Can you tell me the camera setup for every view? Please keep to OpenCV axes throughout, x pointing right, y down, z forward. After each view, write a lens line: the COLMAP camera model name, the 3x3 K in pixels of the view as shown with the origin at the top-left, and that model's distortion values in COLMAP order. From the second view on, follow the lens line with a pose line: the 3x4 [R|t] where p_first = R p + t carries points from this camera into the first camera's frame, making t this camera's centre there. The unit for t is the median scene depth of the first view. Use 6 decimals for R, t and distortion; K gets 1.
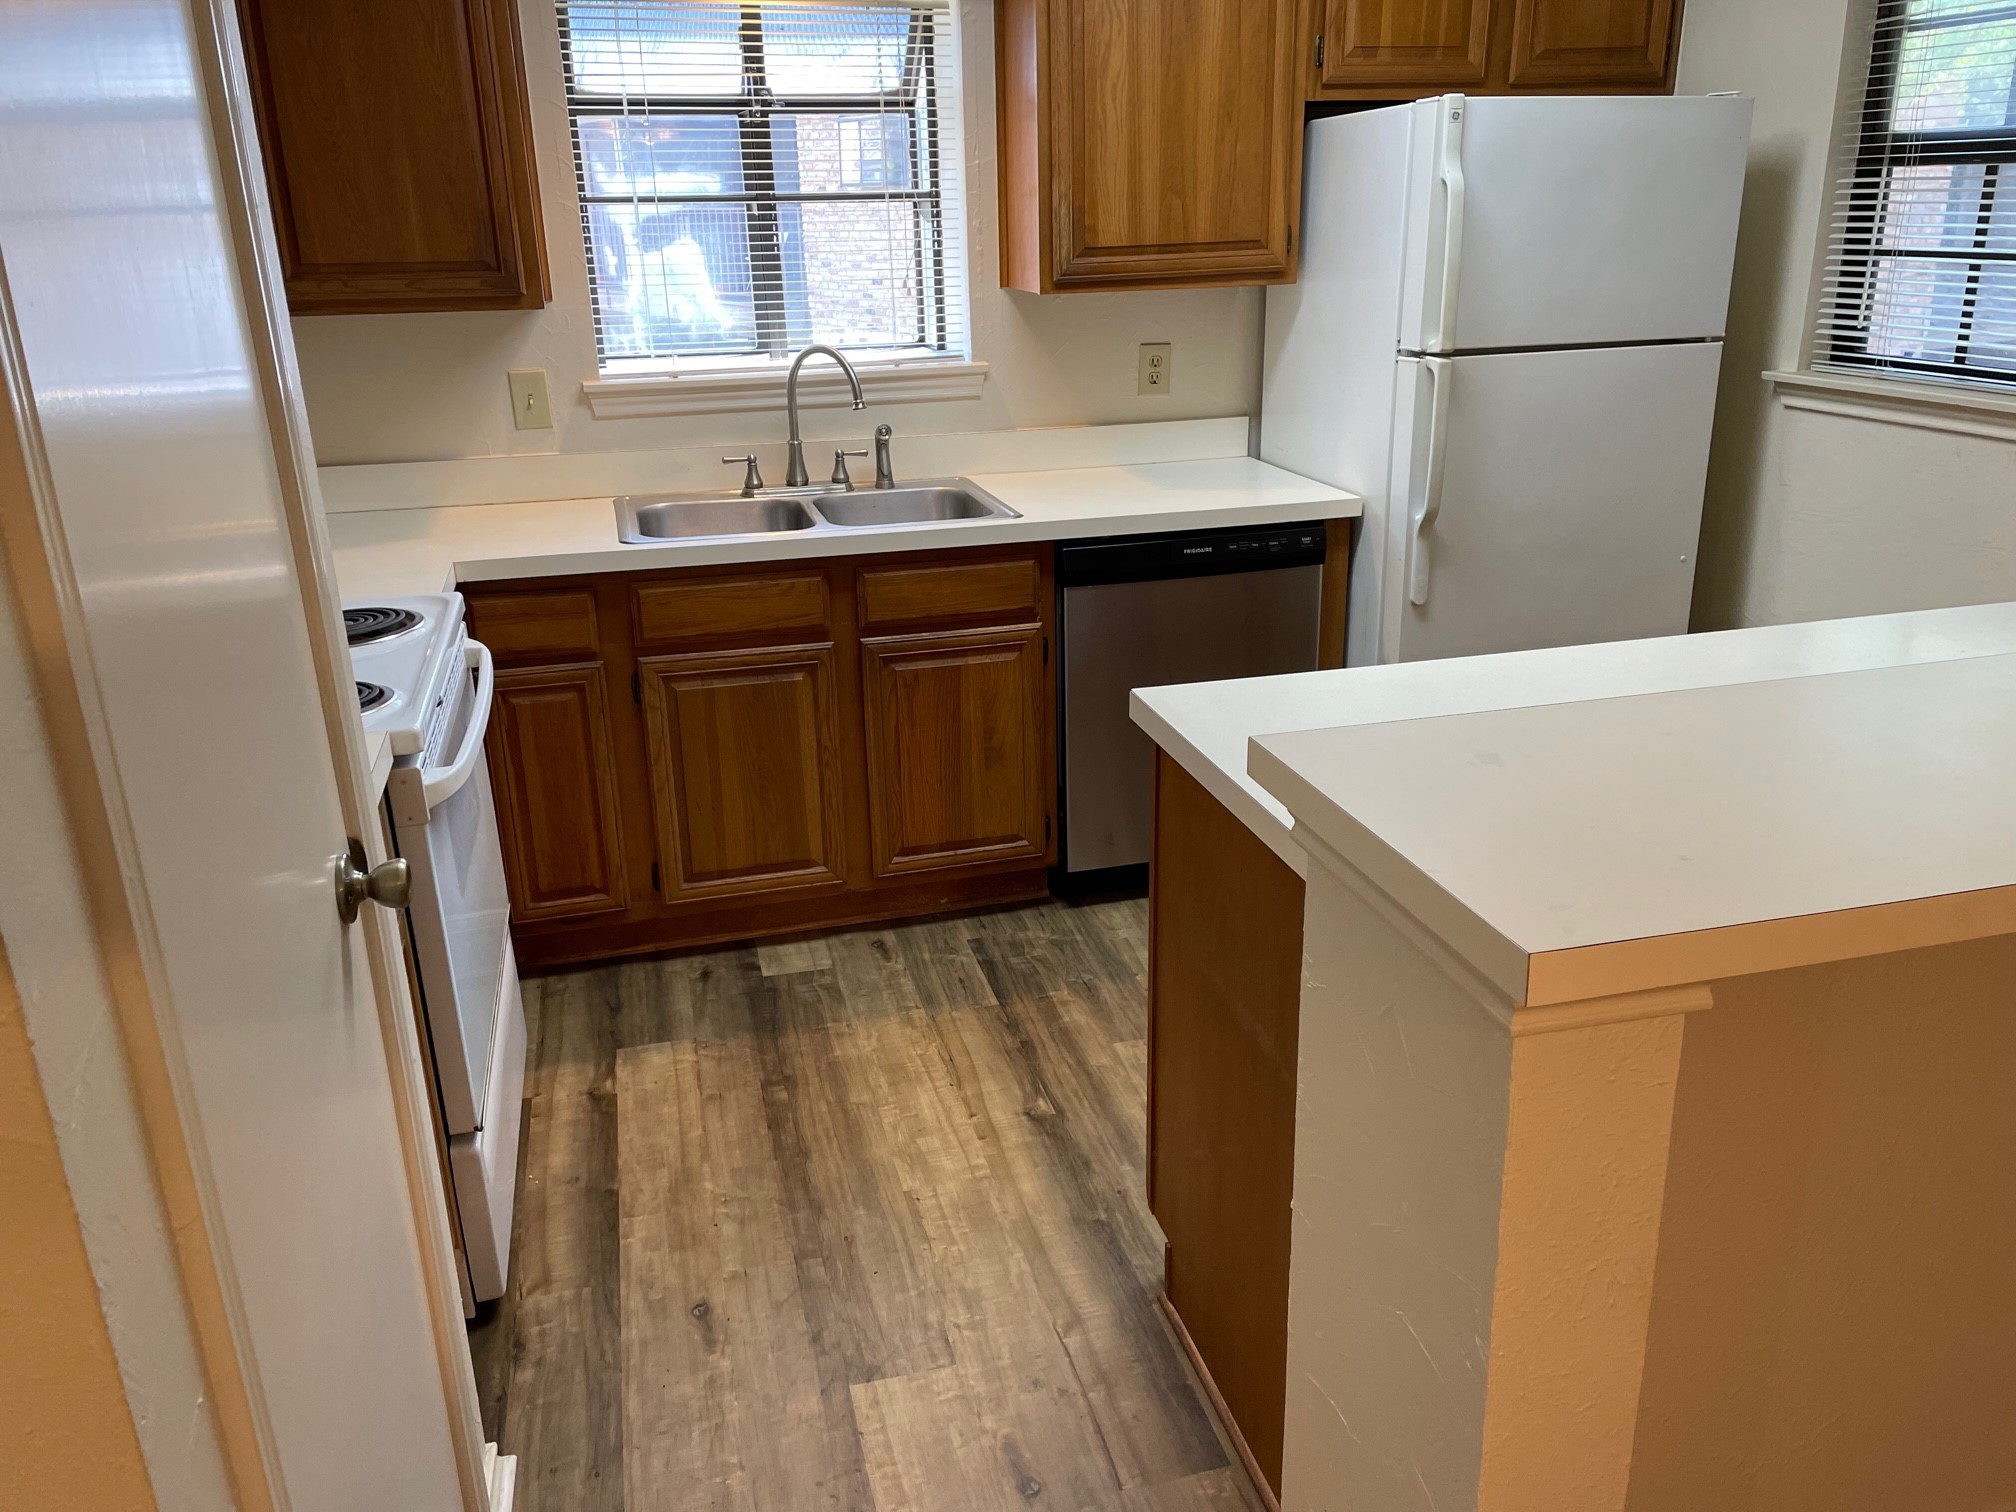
lens RADIAL K [[1550.9, 0, 1017.1], [0, 1550.9, 748.2], [0, 0, 1]] dist [0.099499, -0.123301]
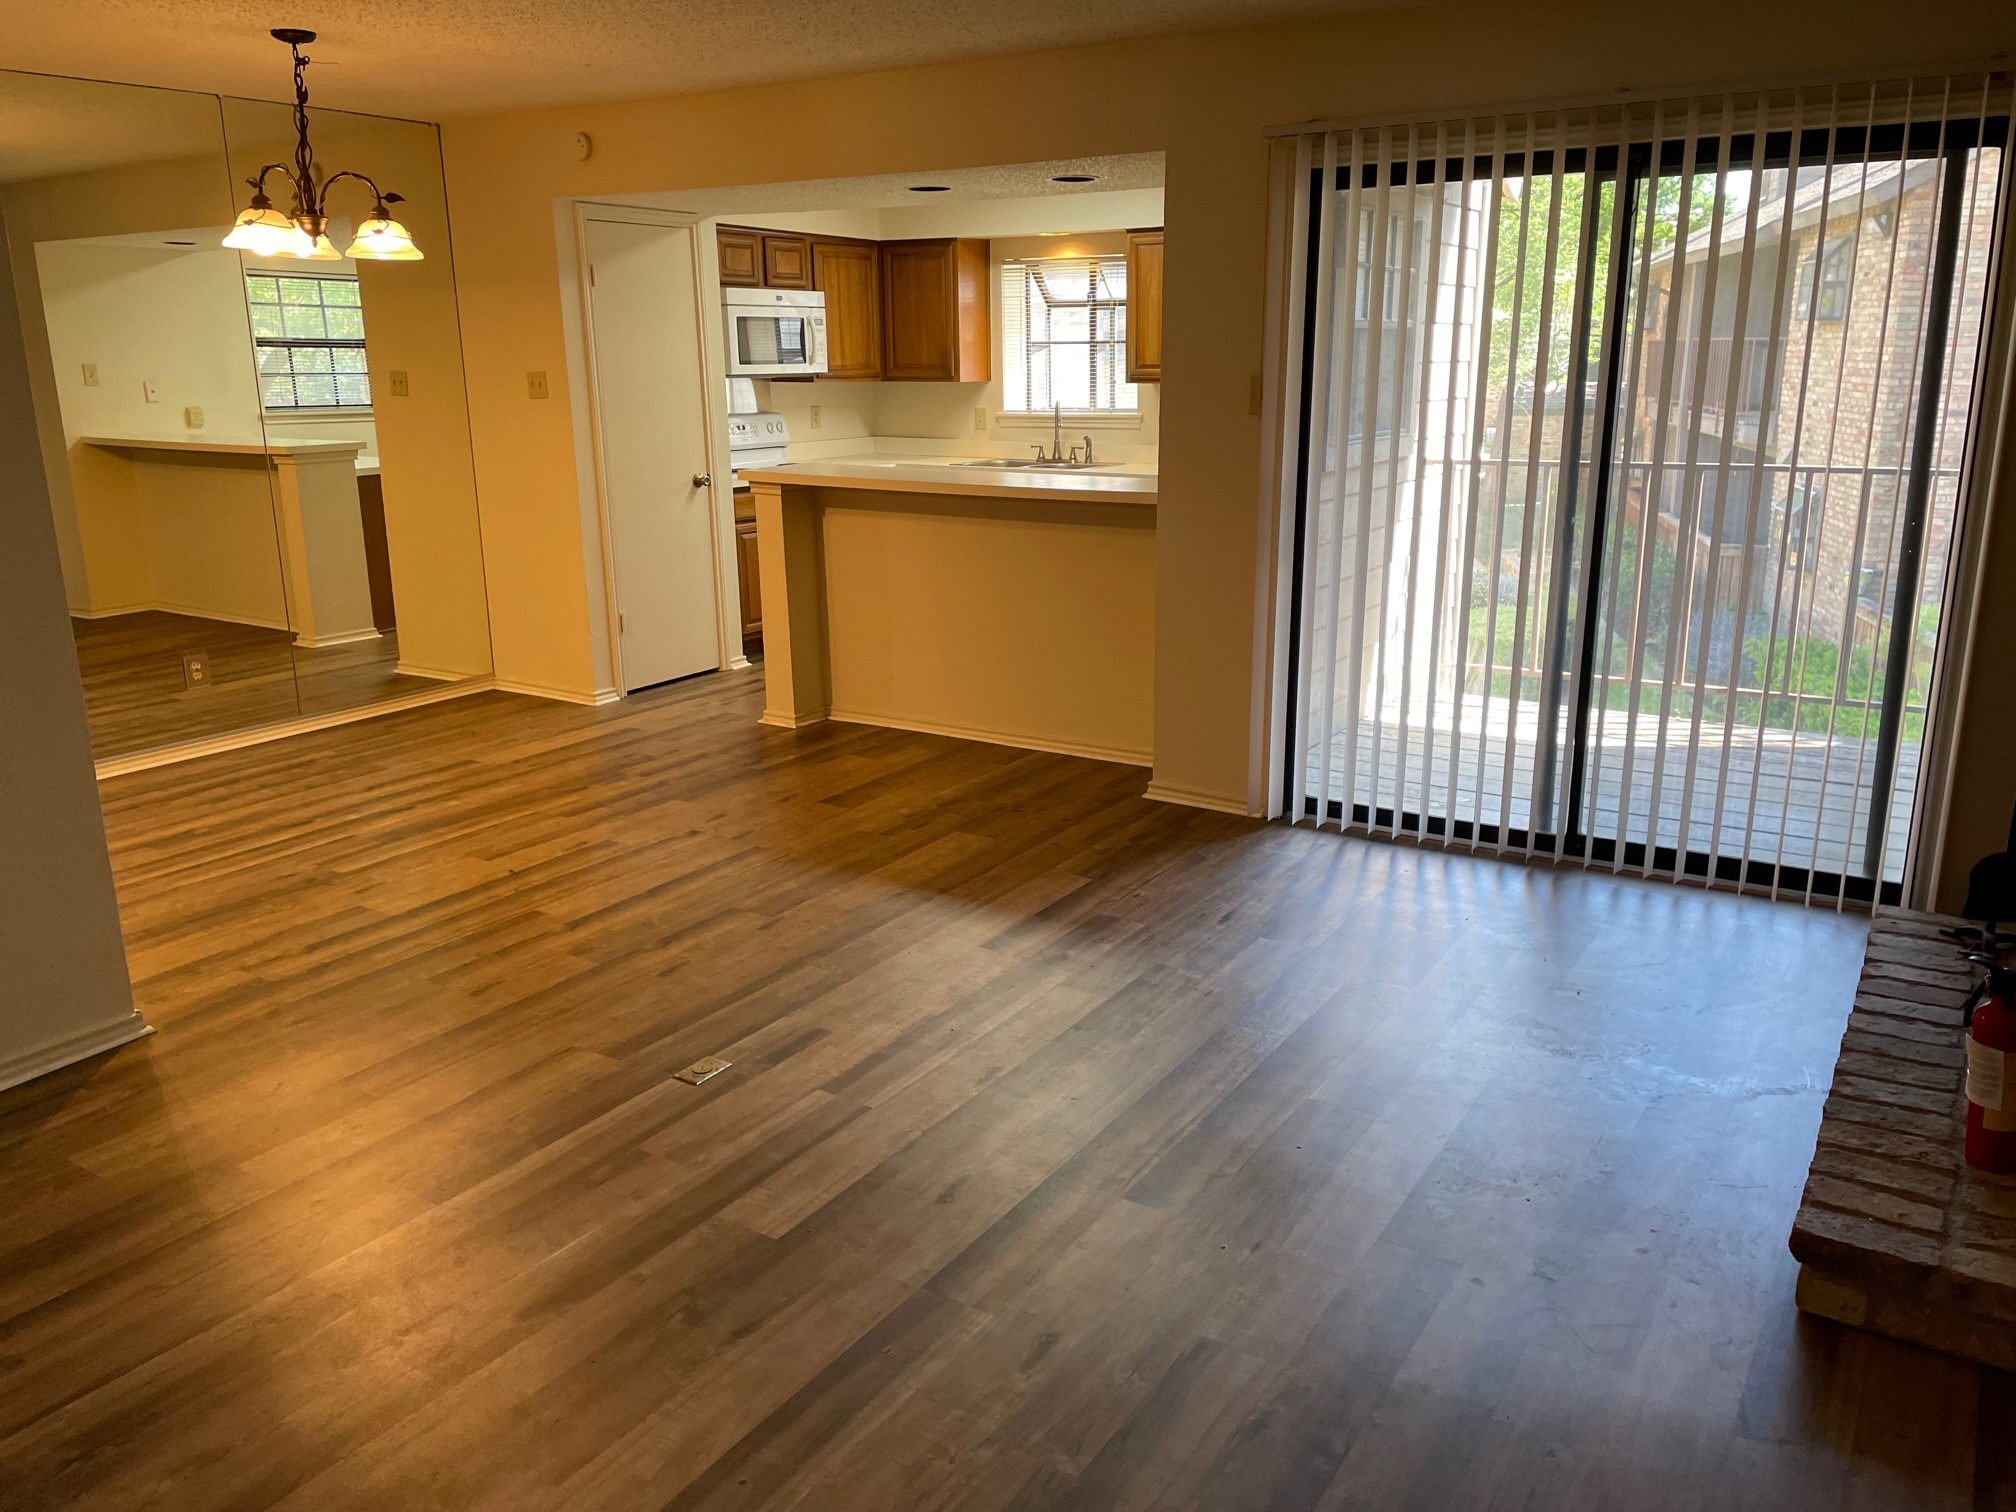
lens RADIAL K [[1550.9, 0, 1001.0], [0, 1550.9, 755.4], [0, 0, 1]] dist [0.099499, -0.123301]
pose [[0.670858, 0.203215, -0.713200, 1.728307], [-0.251293, 0.967117, 0.039191, 0.216115], [0.697712, 0.152930, 0.699865, -0.722852]]
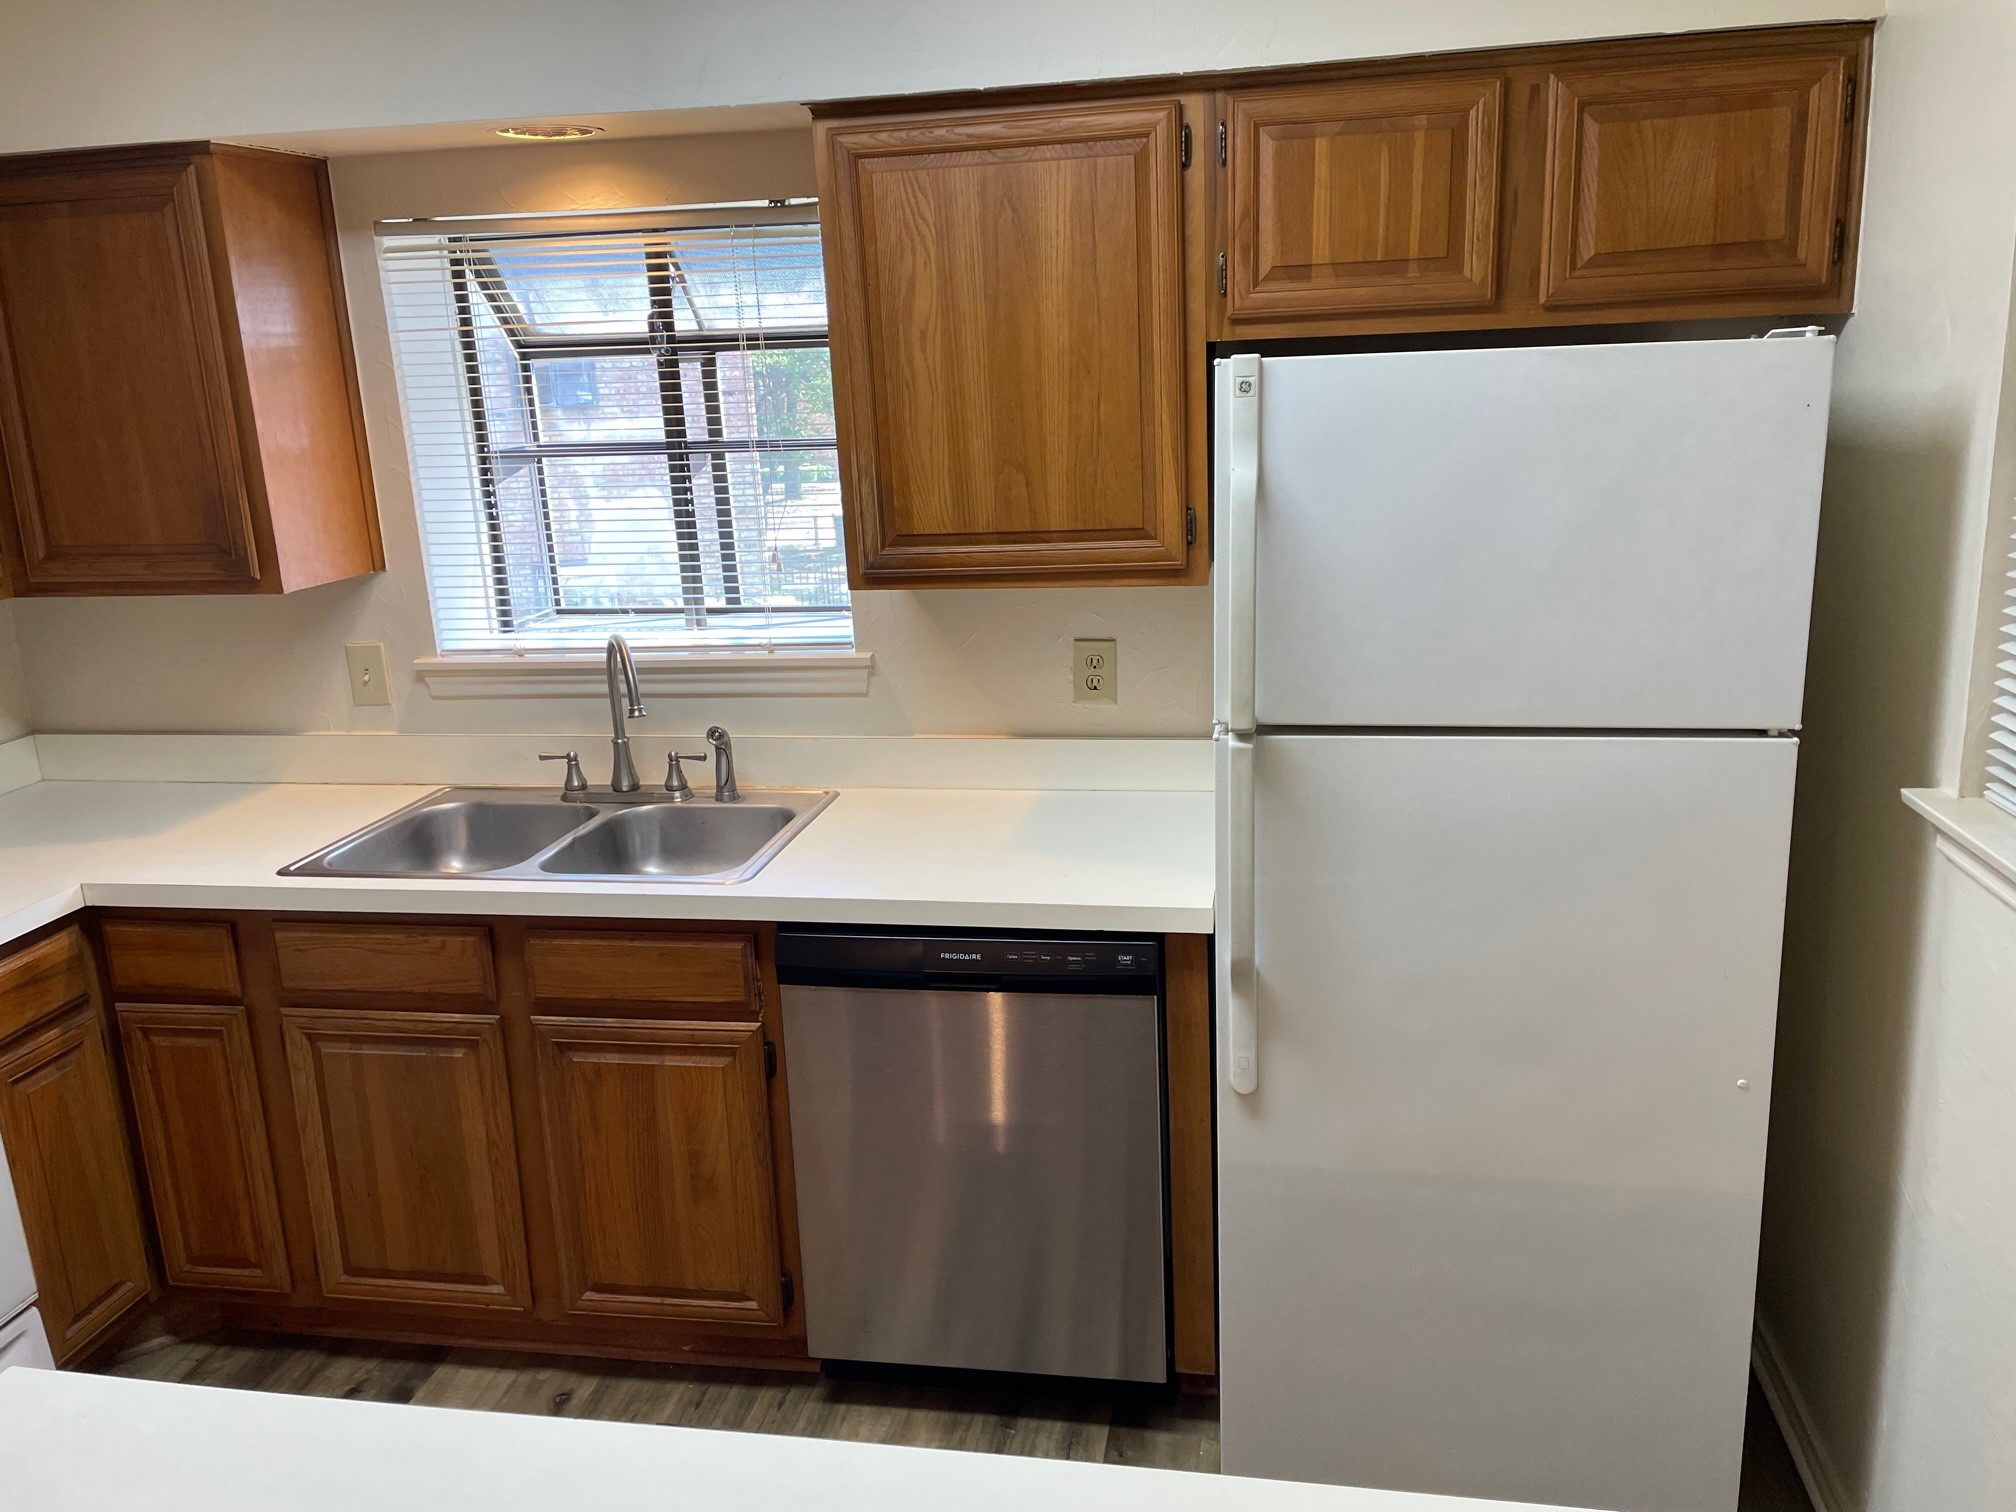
lens RADIAL K [[1550.9, 0, 1018.2], [0, 1550.9, 742.4], [0, 0, 1]] dist [0.099499, -0.123301]
pose [[0.903381, 0.088566, -0.419593, 0.426054], [-0.121822, 0.991132, -0.053079, -0.188198], [0.411171, 0.099066, 0.906159, 0.352207]]
